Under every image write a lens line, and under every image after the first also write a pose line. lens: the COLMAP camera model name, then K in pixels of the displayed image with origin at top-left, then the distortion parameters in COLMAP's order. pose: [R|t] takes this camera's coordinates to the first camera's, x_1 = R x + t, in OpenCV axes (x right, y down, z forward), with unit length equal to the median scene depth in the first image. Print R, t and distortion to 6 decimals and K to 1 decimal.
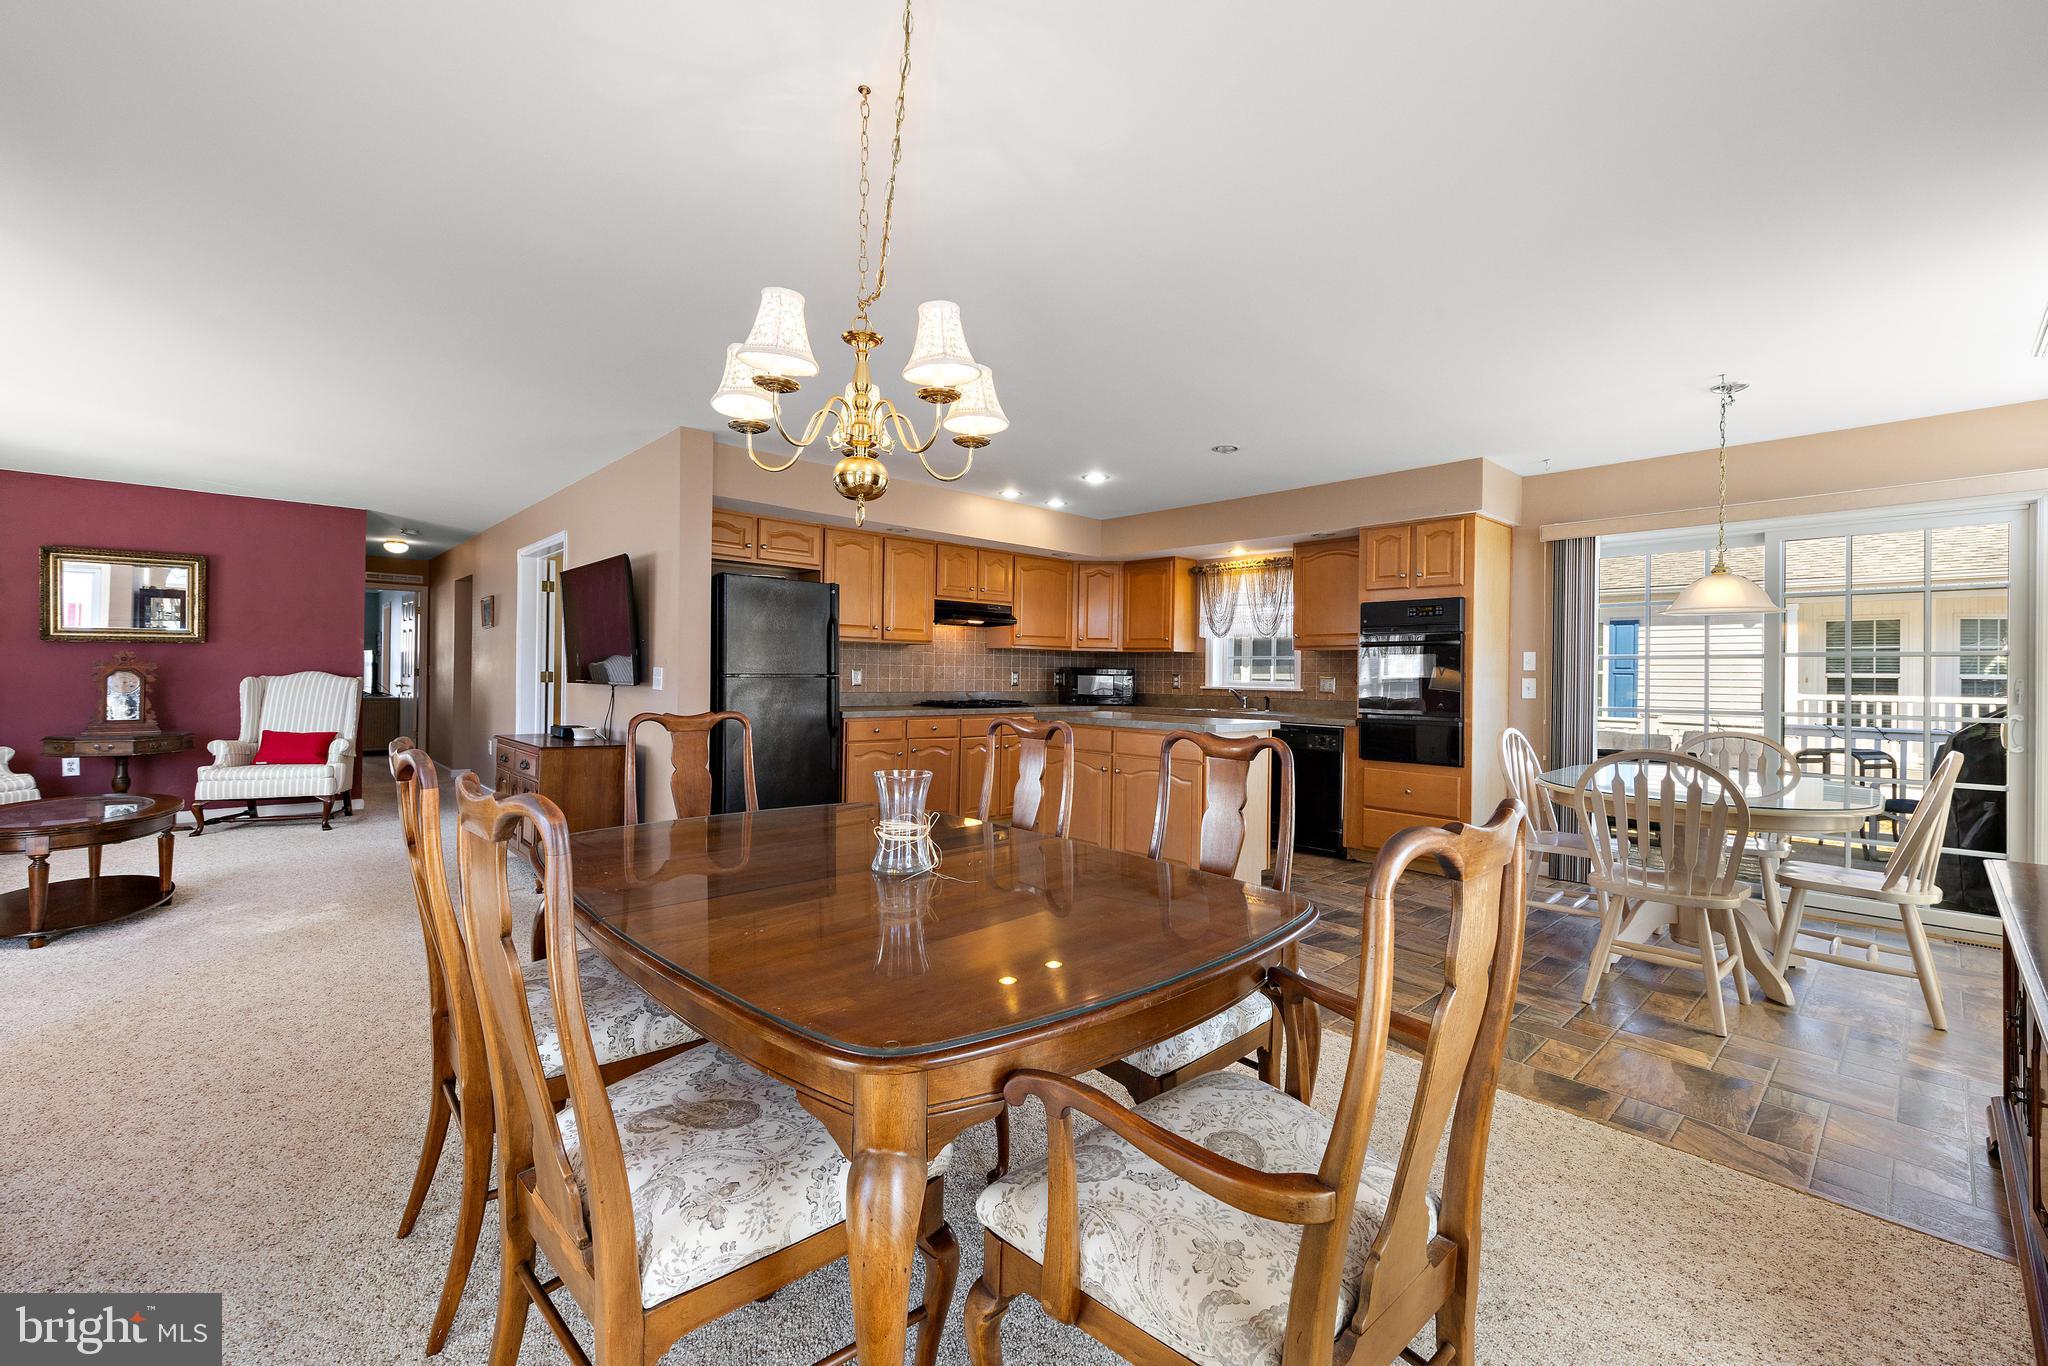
lens RADIAL K [[856.4, 0, 1031.2], [0, 856.4, 672.5], [0, 0, 1]] dist [0.006619, -0.000730]
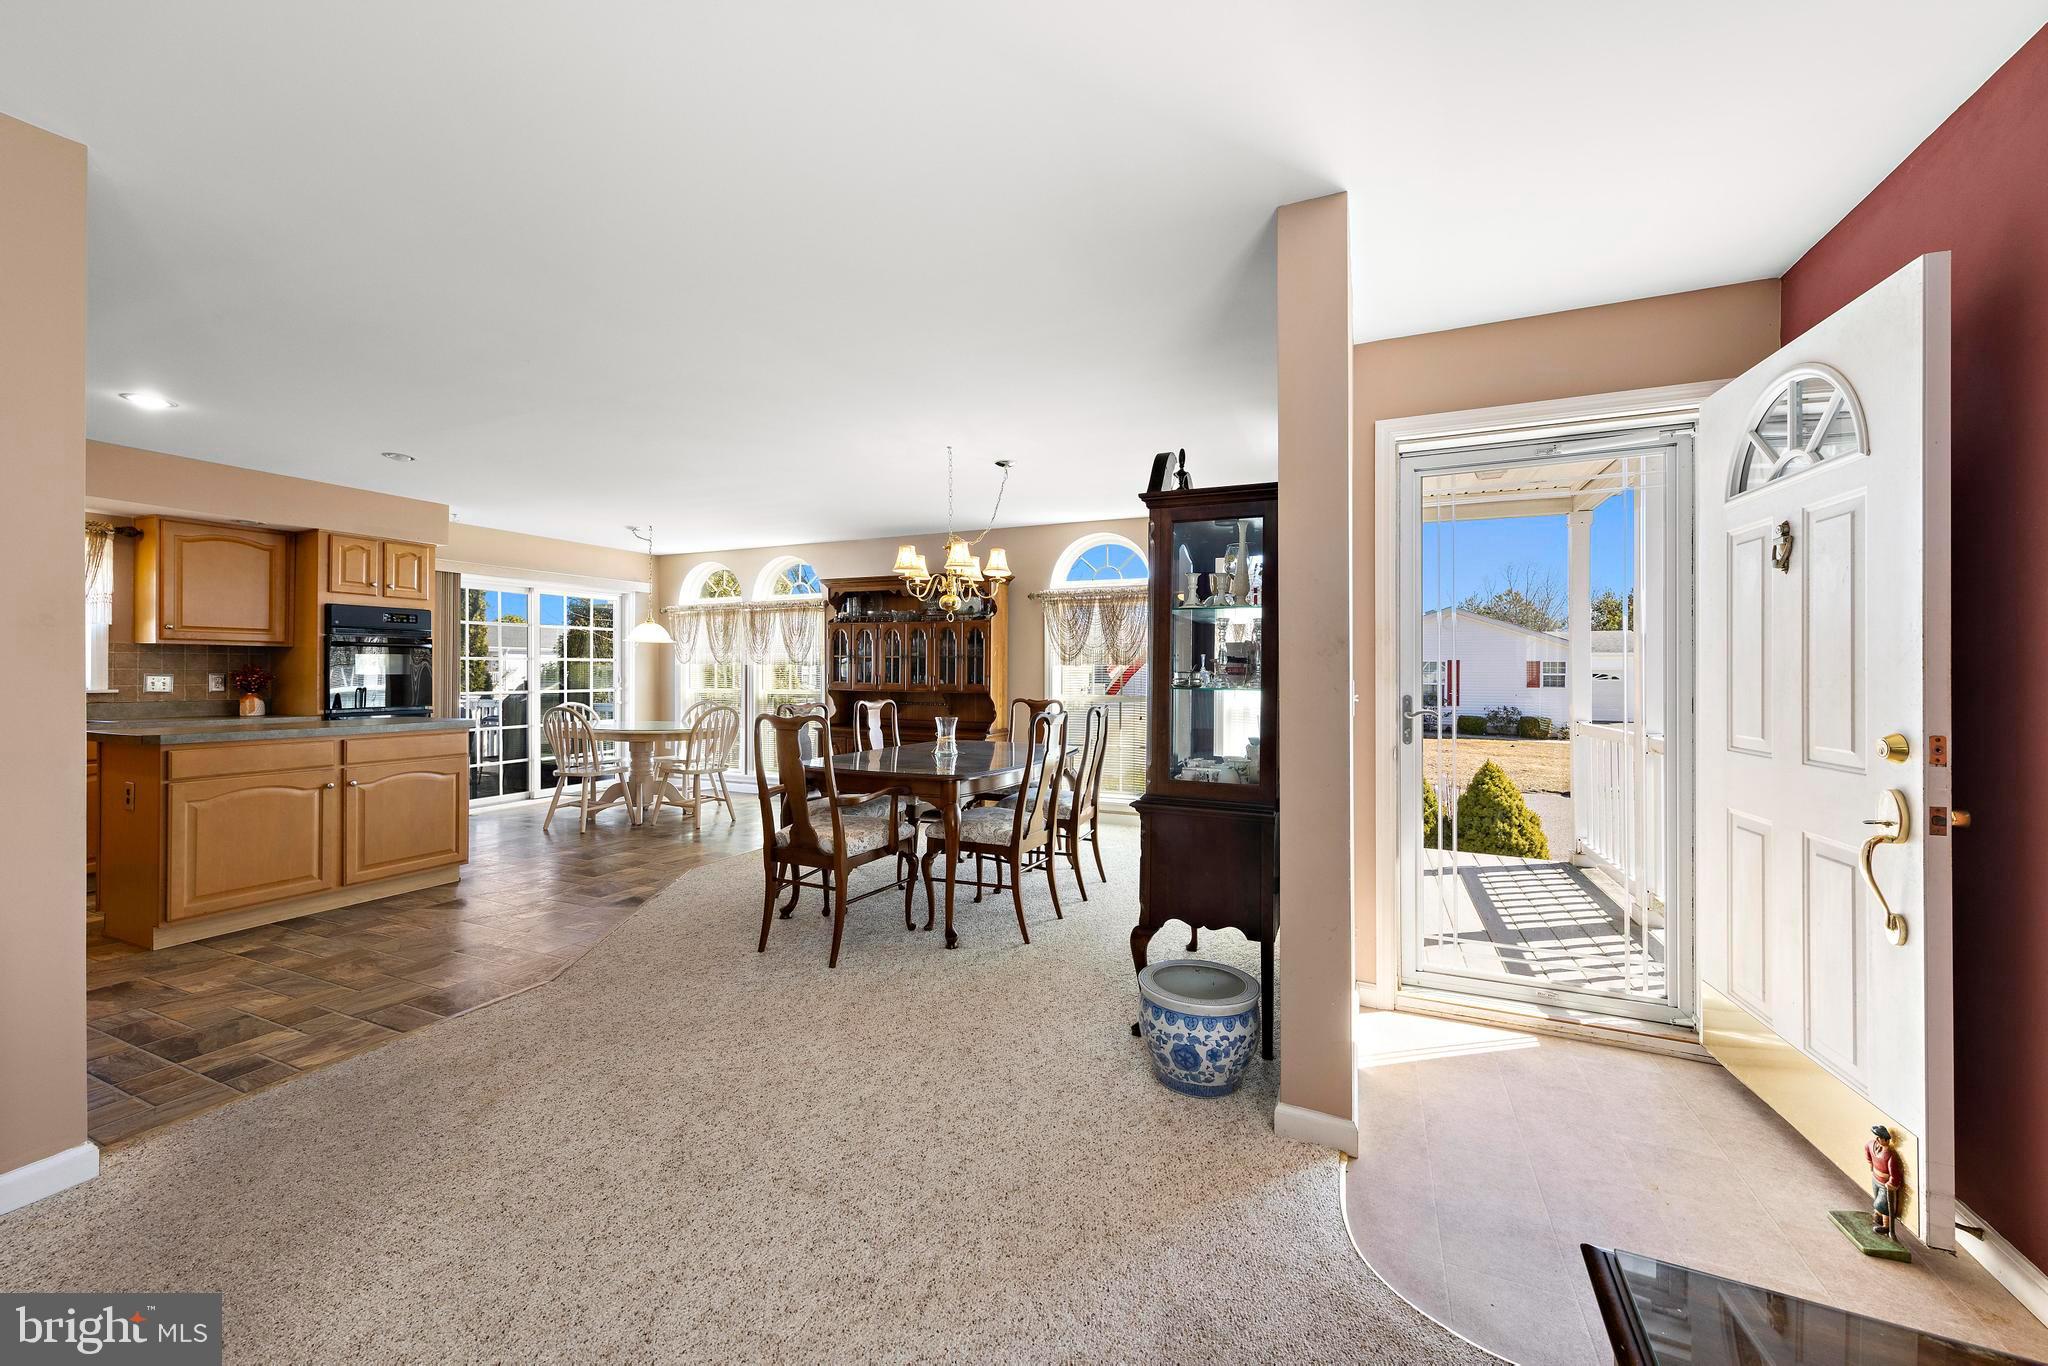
lens RADIAL K [[766.7, 0, 1032.6], [0, 766.7, 672.2], [0, 0, 1]] dist [0.002599, -0.000591]
pose [[-0.401145, -0.013570, 0.915914, -0.691569], [-0.011345, 0.999887, 0.009846, -0.014057], [-0.915944, -0.006441, -0.401253, 0.498753]]
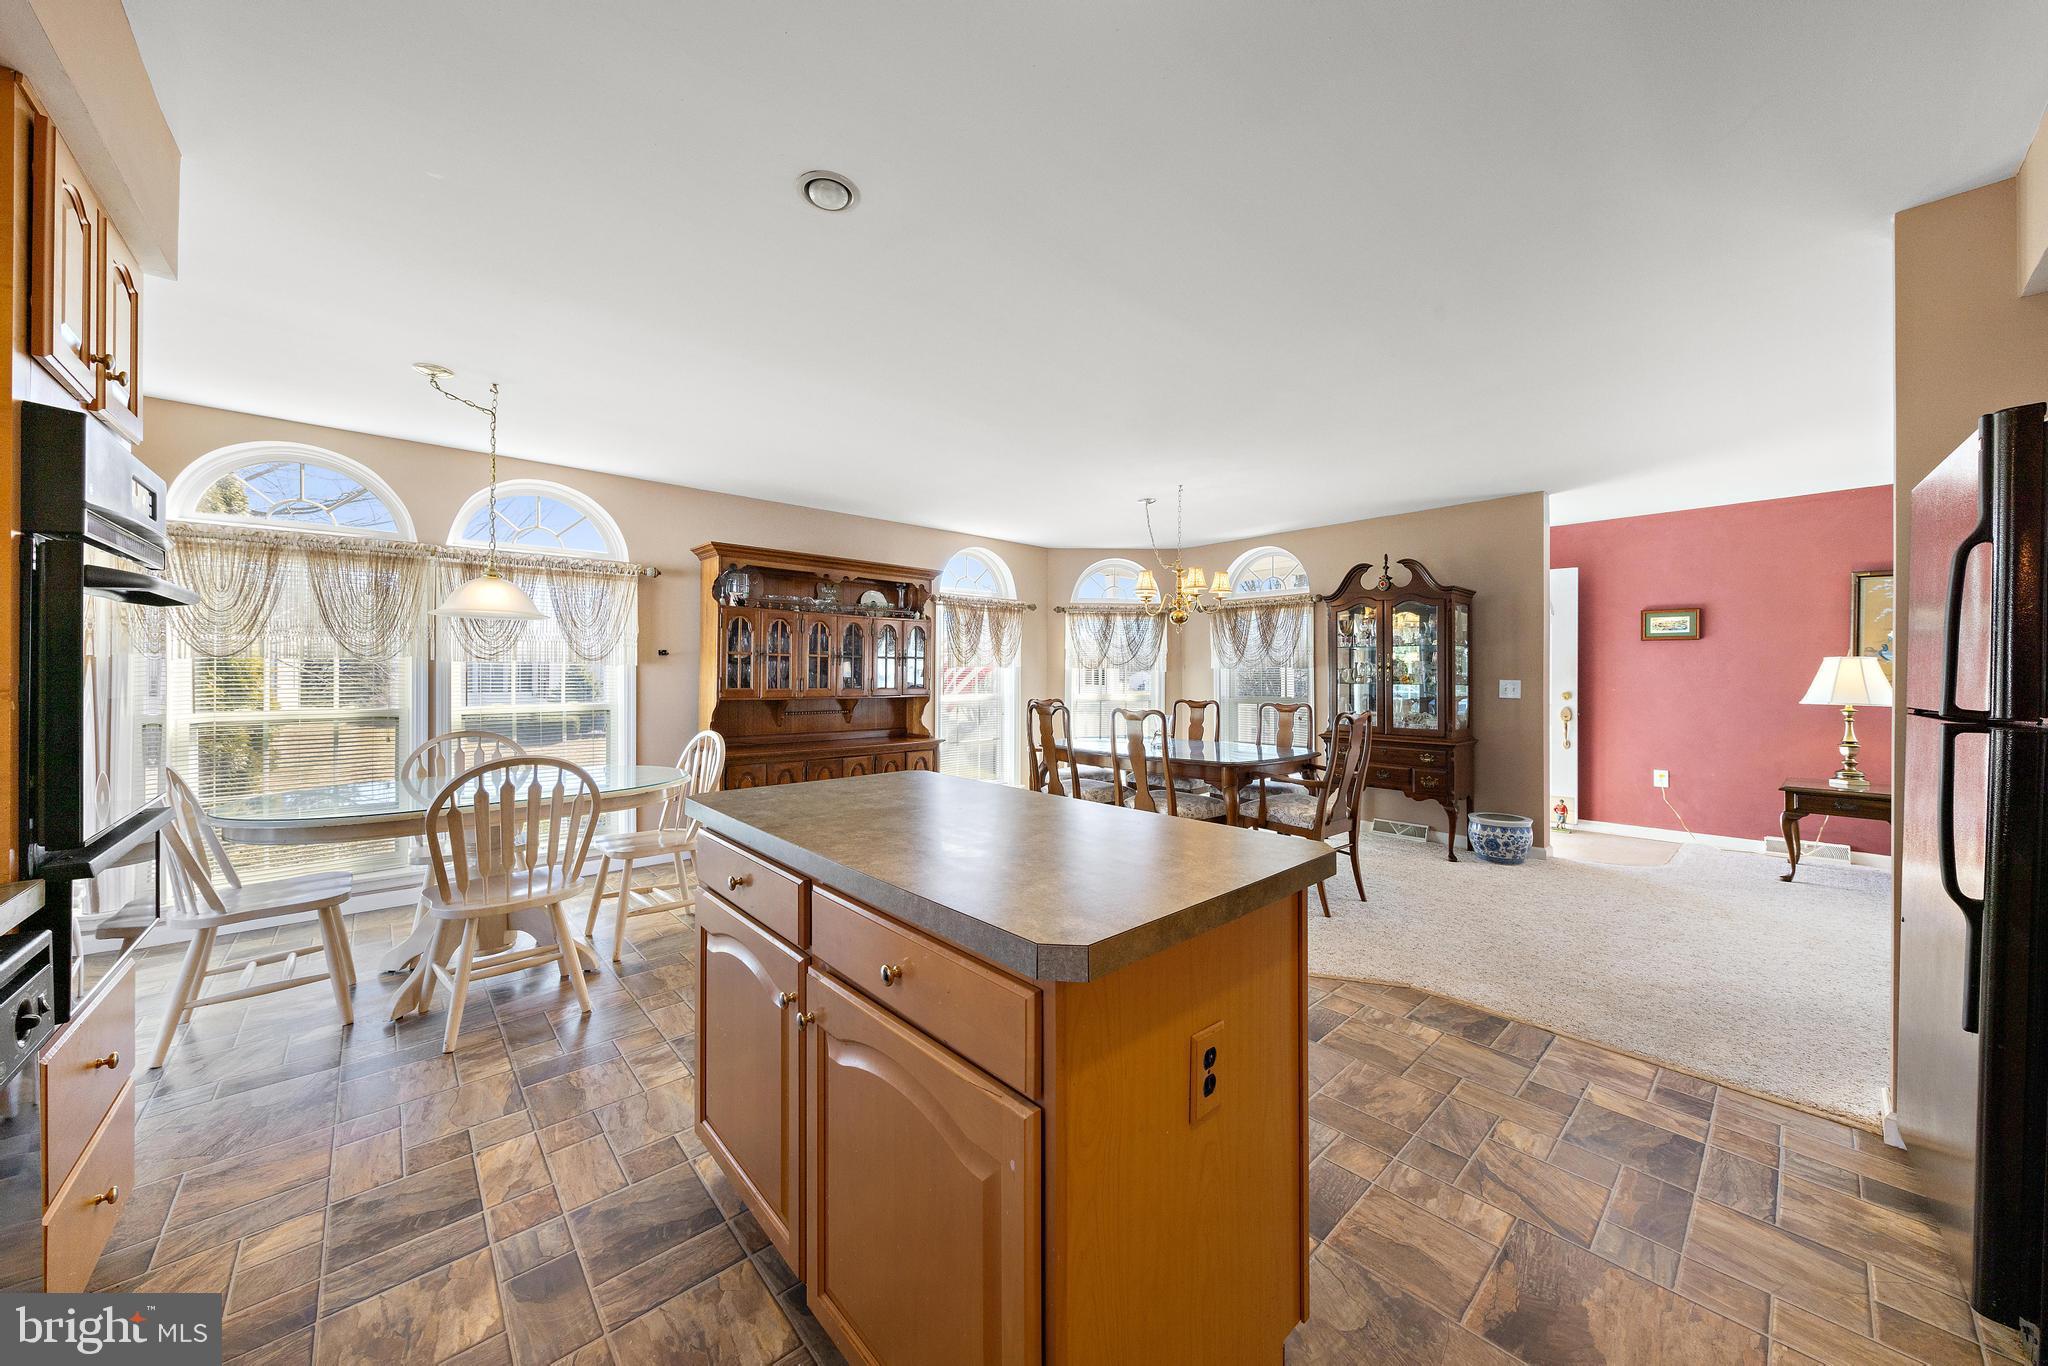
lens RADIAL K [[710.3, 0, 1029.7], [0, 710.3, 673.0], [0, 0, 1]] dist [-0.001414, -0.000399]
pose [[-0.999819, -0.015446, 0.011080, 0.083424], [-0.015472, 0.999878, -0.002275, -0.006054], [-0.011044, -0.002446, -0.999936, 1.018672]]
